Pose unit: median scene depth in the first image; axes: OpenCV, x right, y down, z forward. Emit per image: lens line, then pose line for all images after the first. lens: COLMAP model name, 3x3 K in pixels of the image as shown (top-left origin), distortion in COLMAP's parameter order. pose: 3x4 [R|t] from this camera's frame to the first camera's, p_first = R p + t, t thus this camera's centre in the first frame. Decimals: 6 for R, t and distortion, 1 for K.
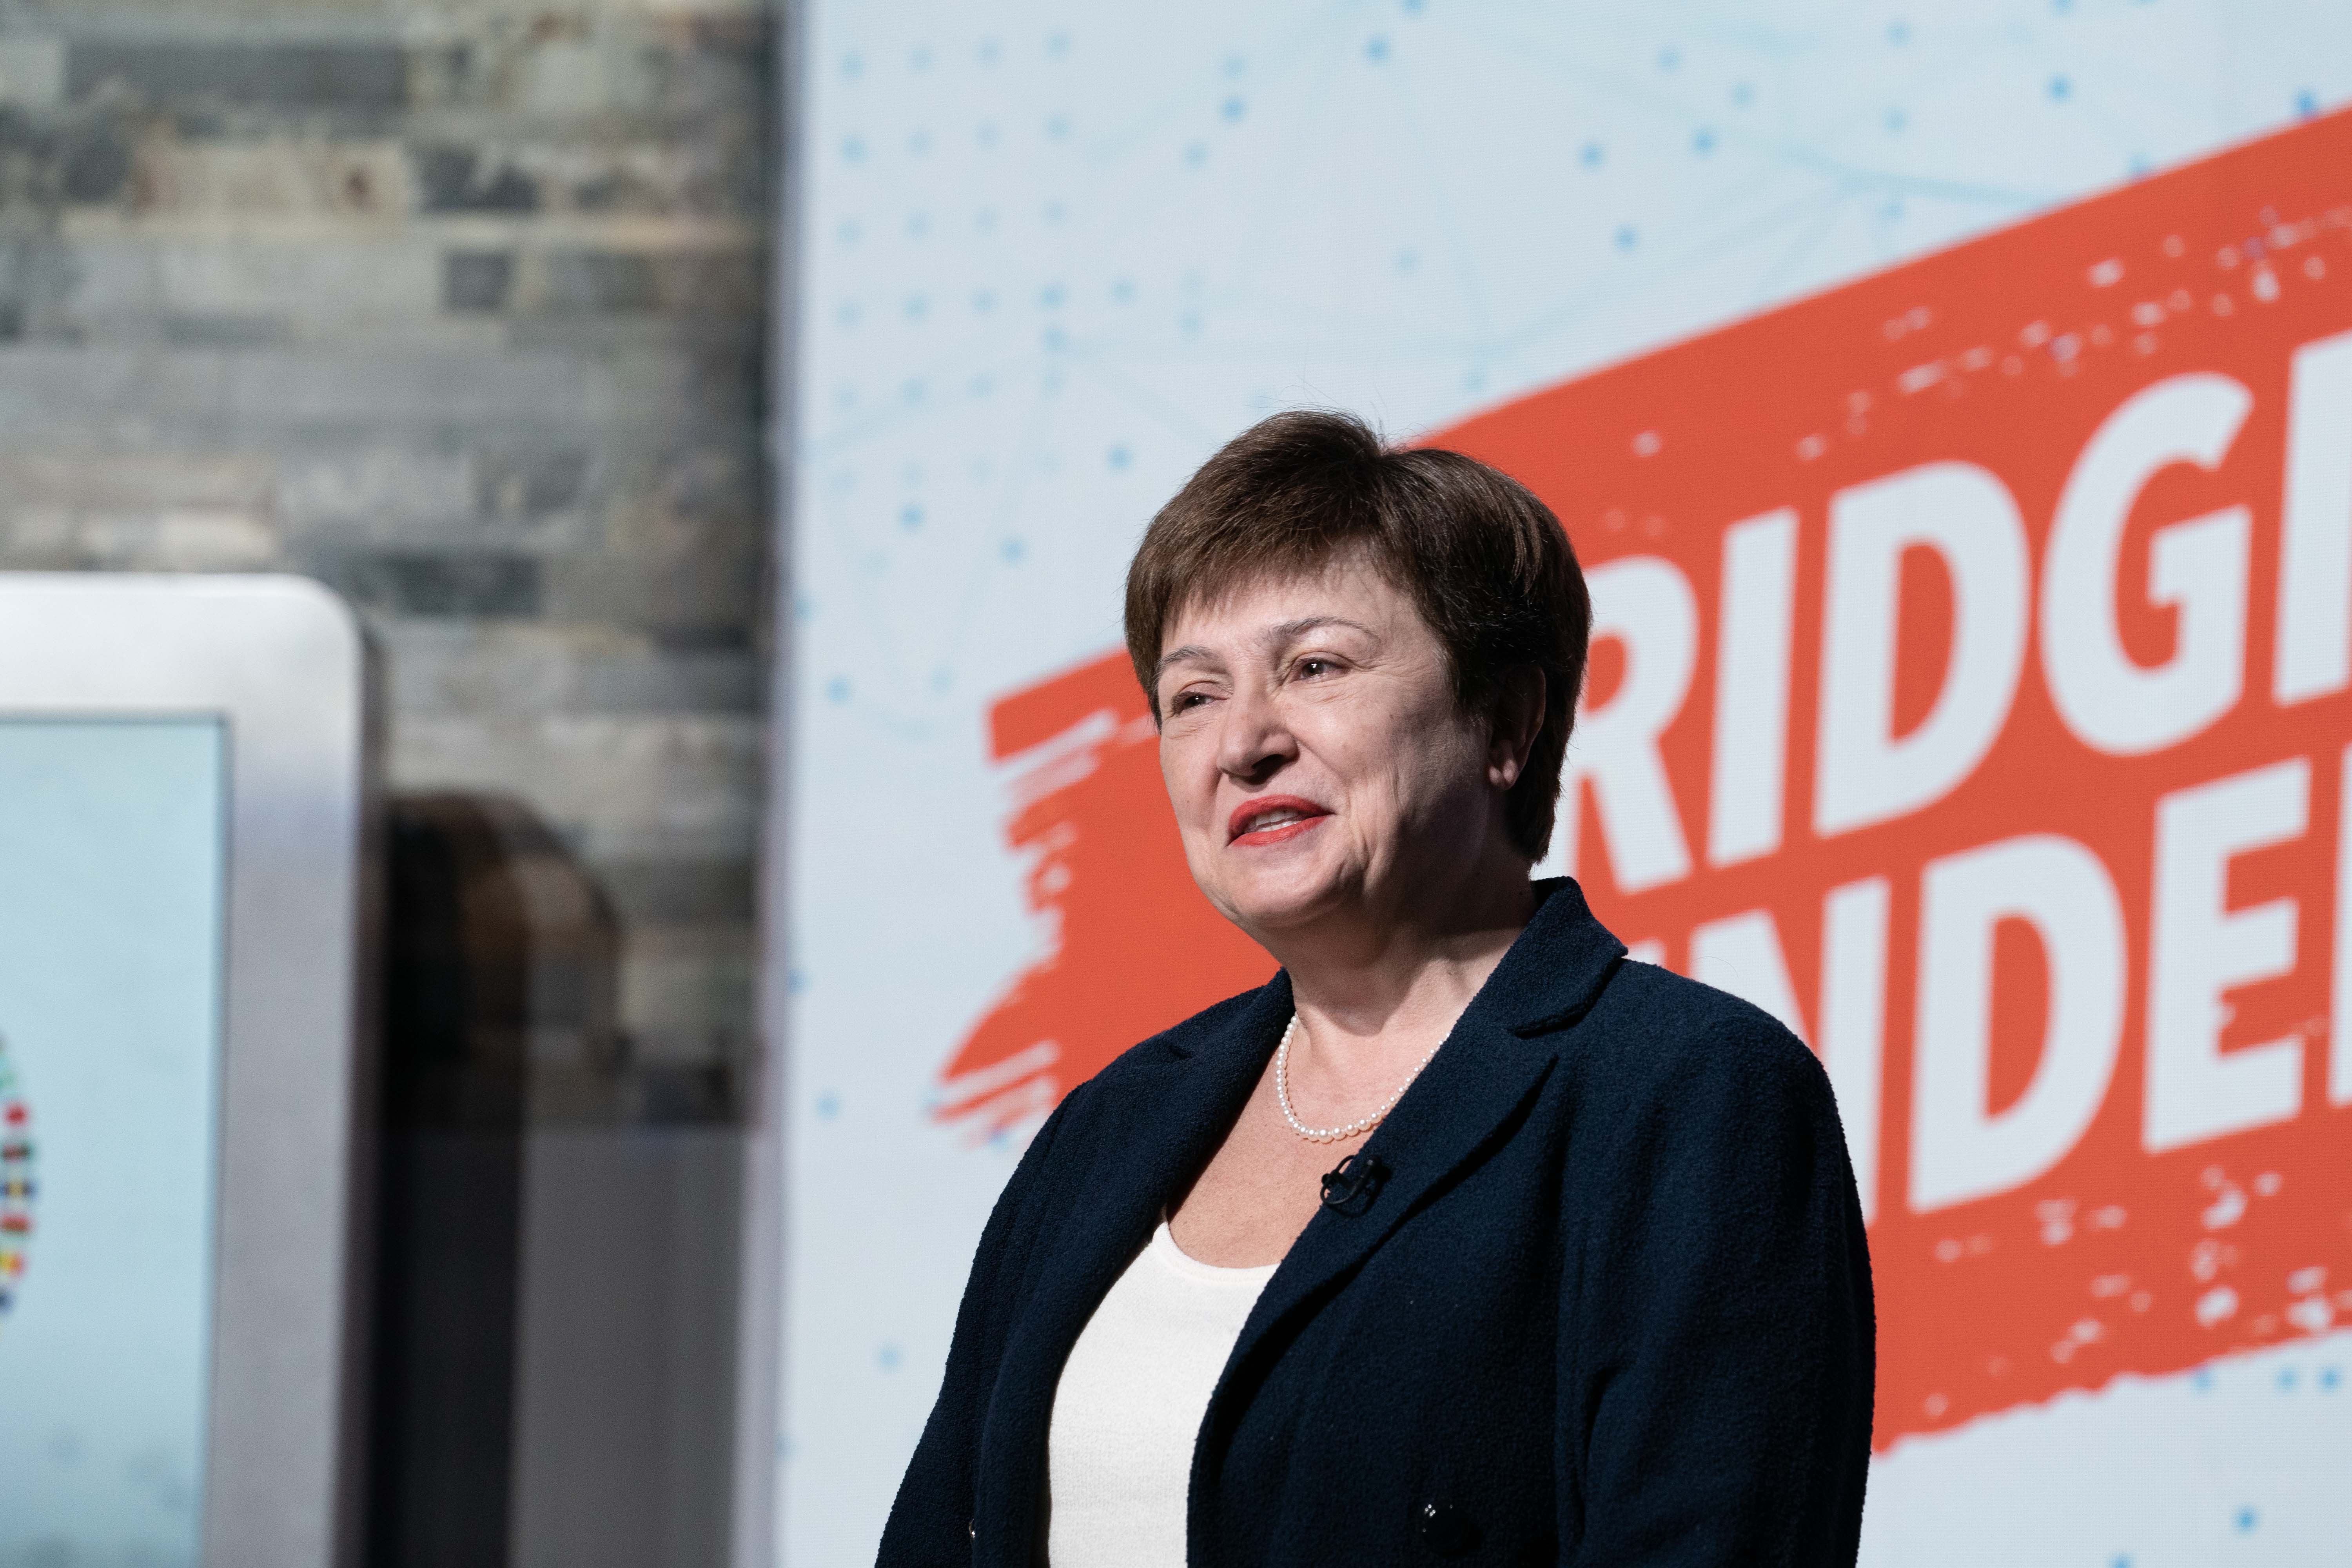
lens RADIAL K [[13808.2, 0, 1104.8], [0, 13808.2, 769.2], [0, 0, 1]] dist [3.065272, 0.000000]
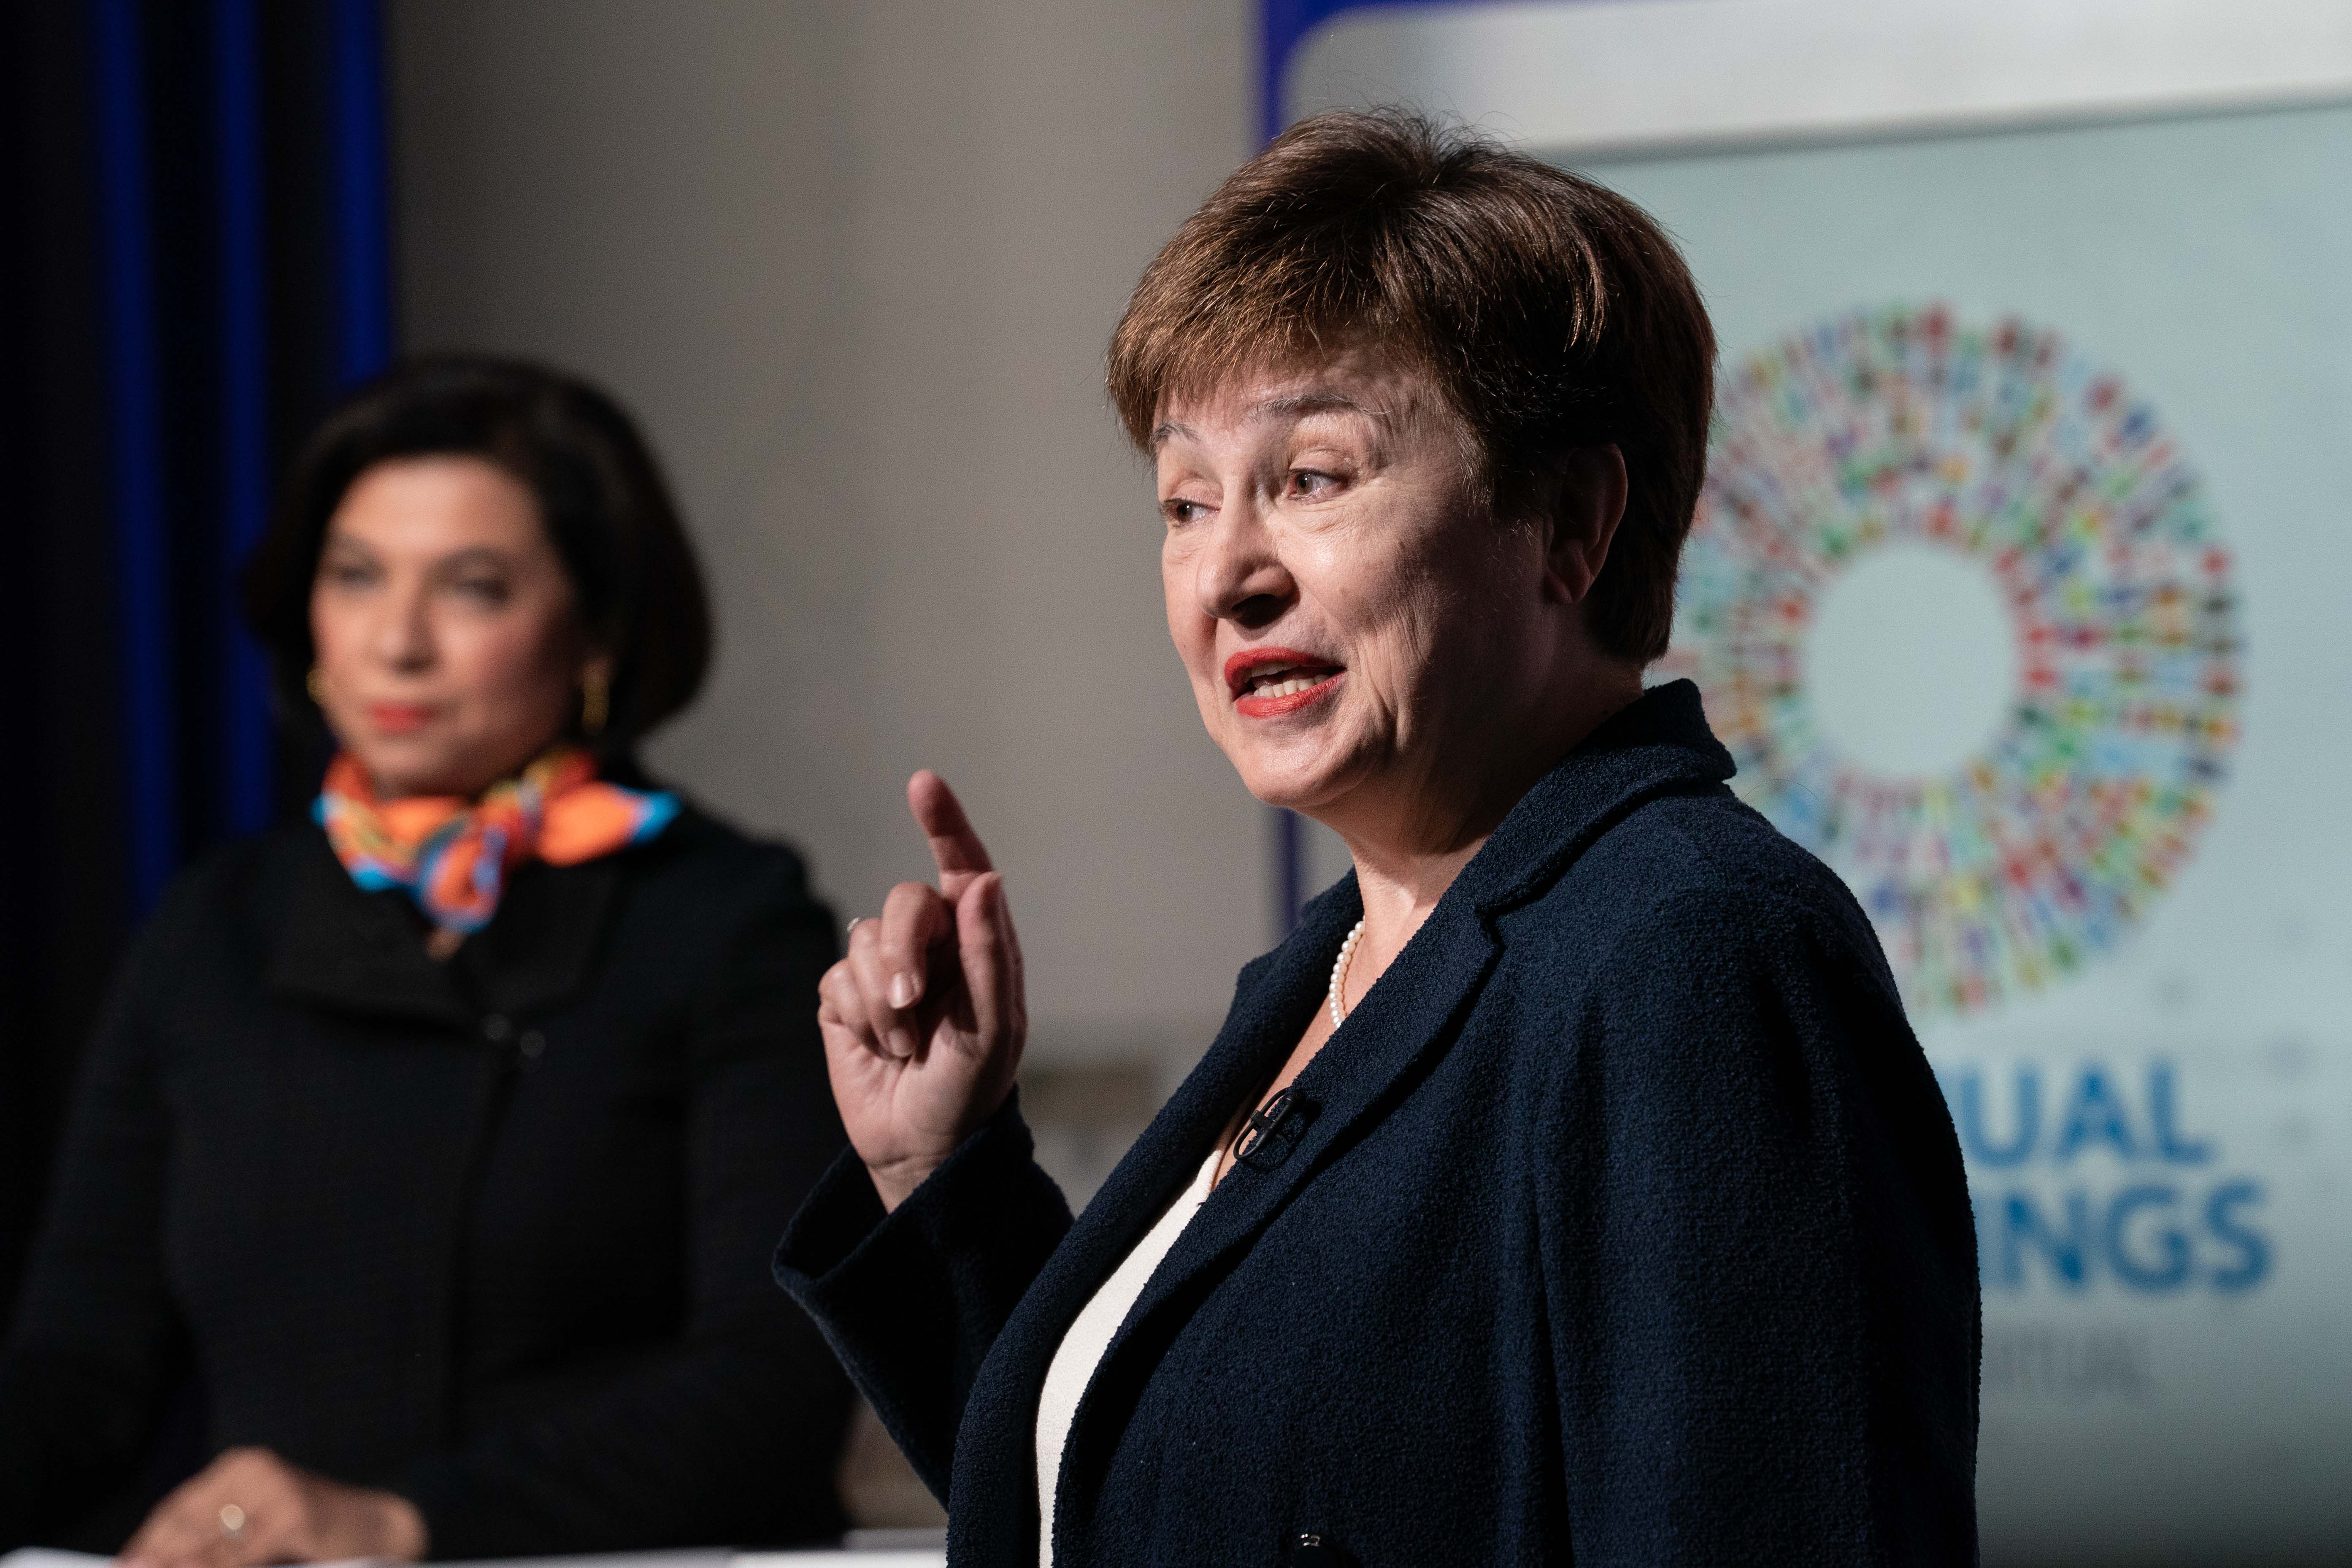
lens RADIAL K [[13808.2, 0, 1193.6], [0, 13808.2, 775.4], [0, 0, 1]] dist [3.065272, 0.000000]
pose [[0.904572, -0.049002, -0.423494, 0.357864], [0.089331, 0.993106, 0.075897, -0.053177], [0.416856, -0.106486, 0.902714, 0.253658]]
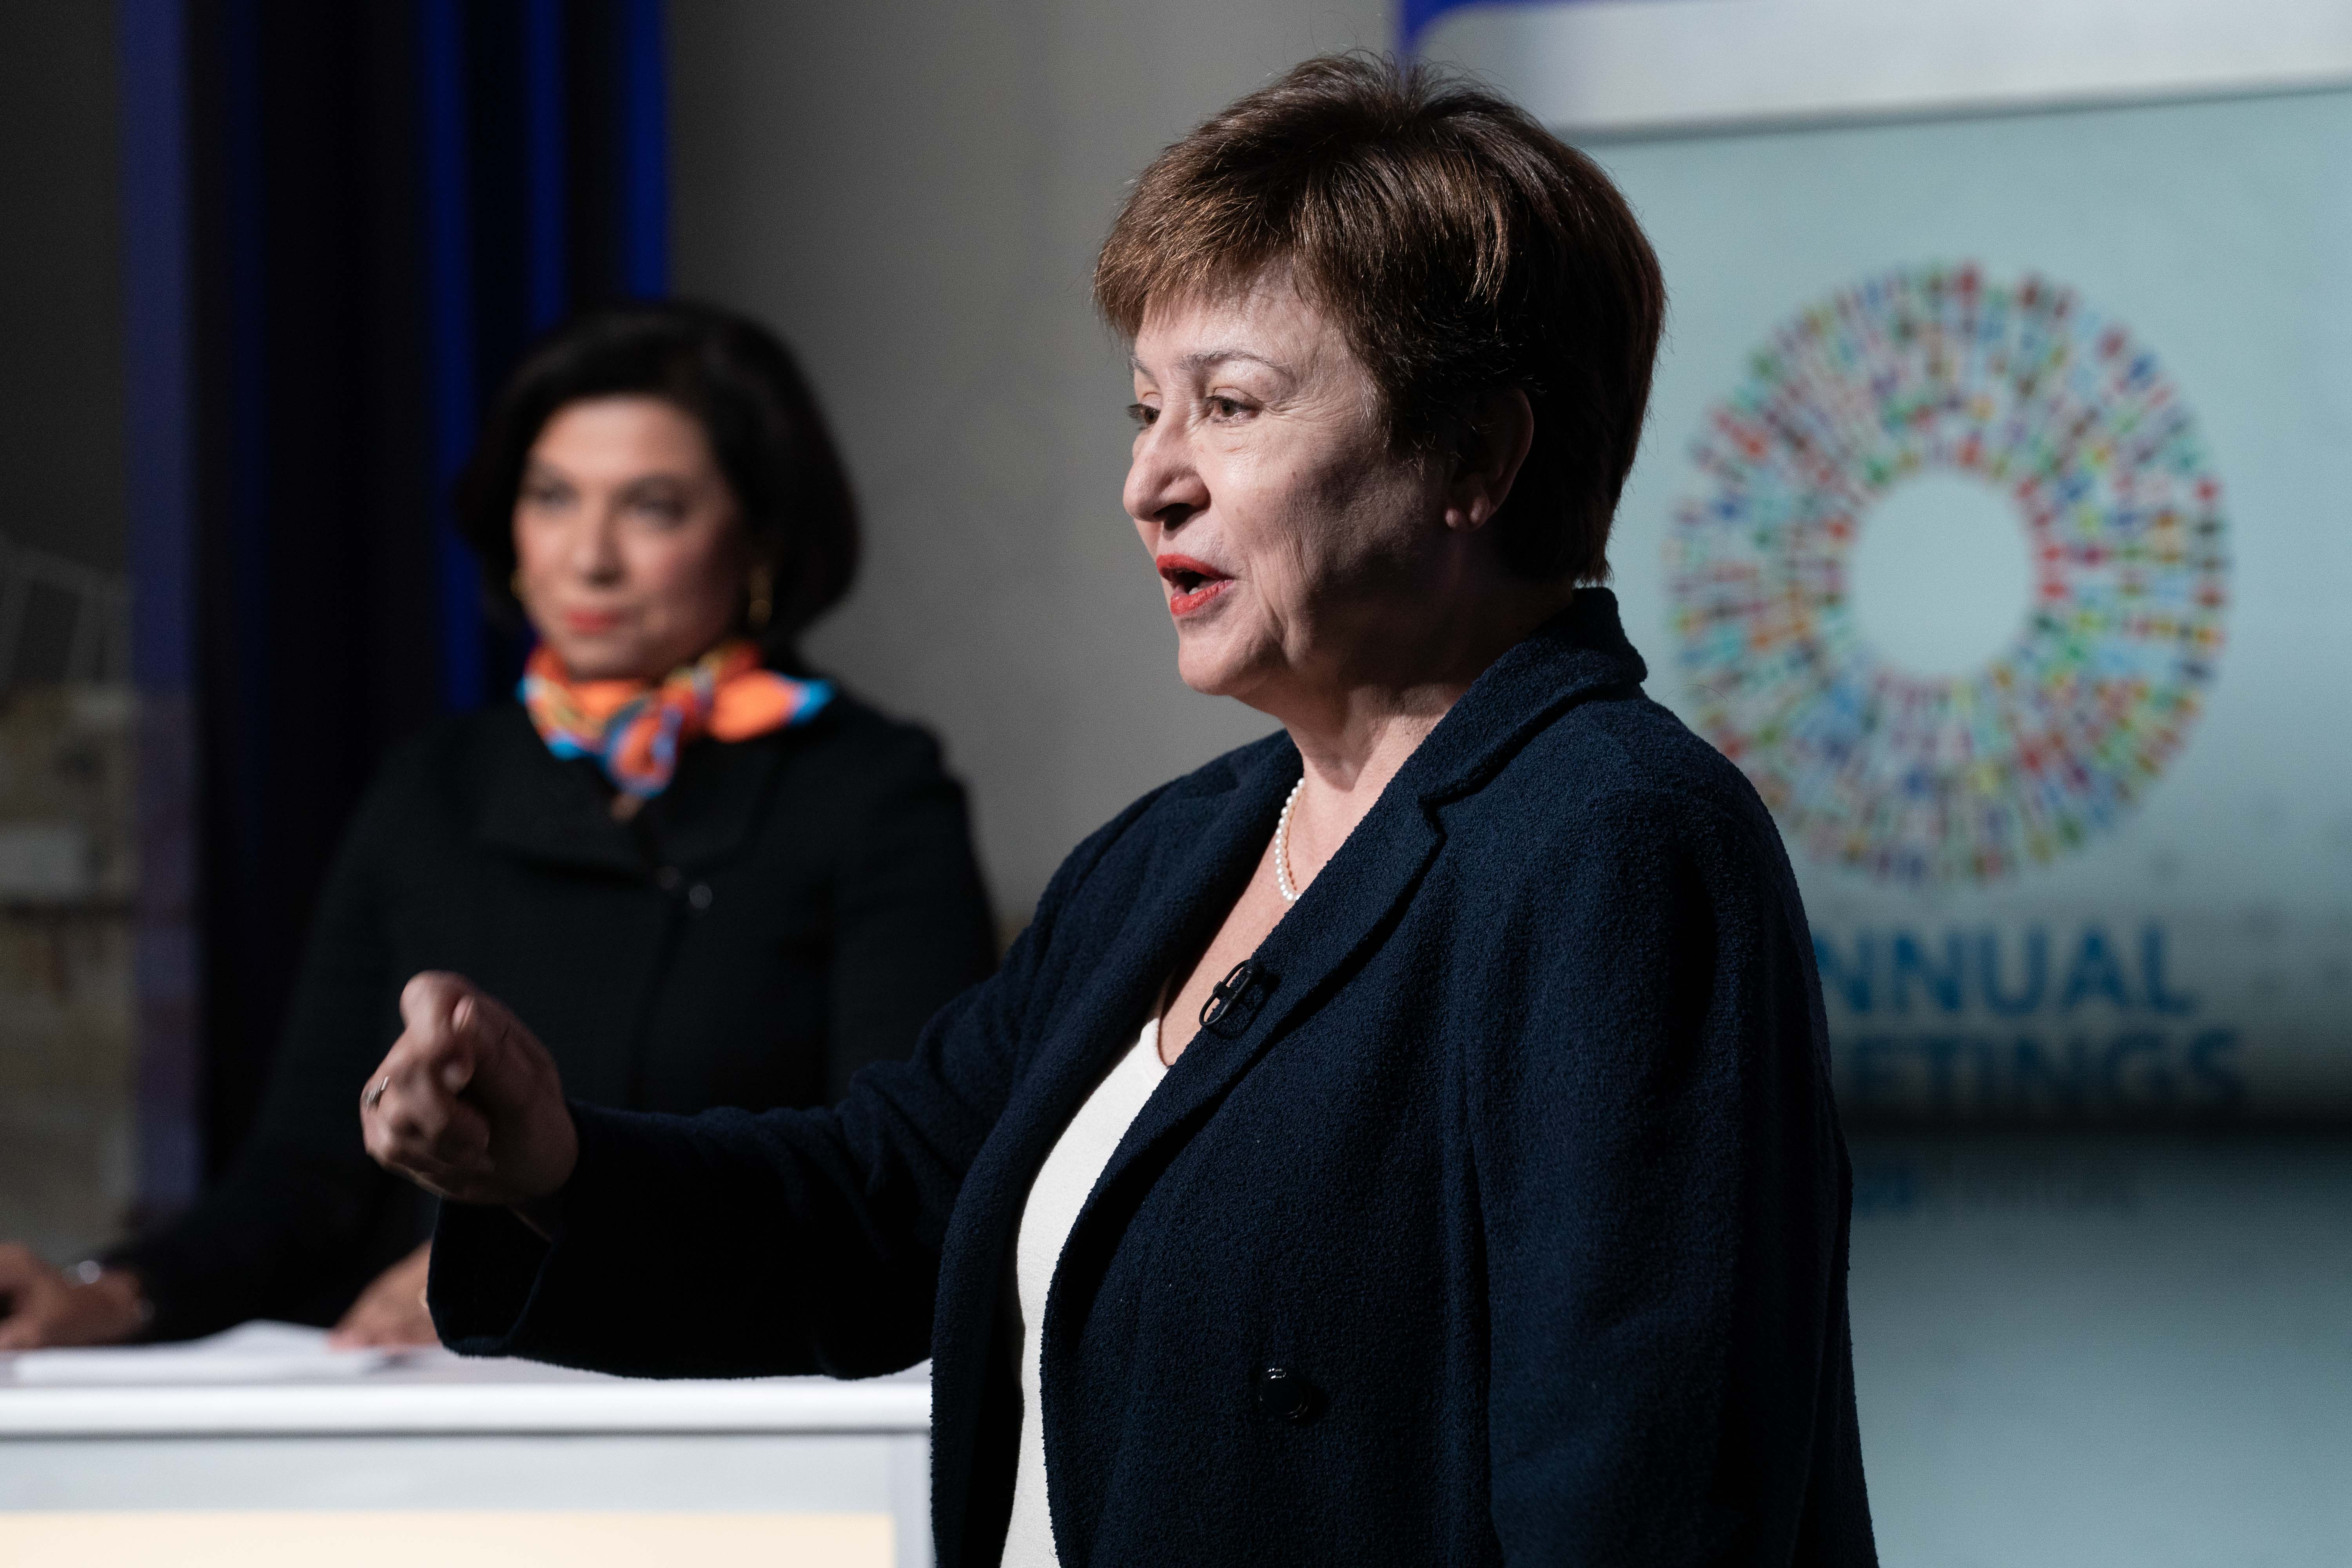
lens RADIAL K [[11436.1, 0, 1184.4], [0, 11436.1, 781.8], [0, 0, 1]] dist [2.012823, 0.000000]
pose [[0.896212, -0.033983, -0.442323, 0.336337], [0.079275, 0.993281, 0.084312, -0.045942], [0.436486, -0.110626, 0.892884, 0.335409]]
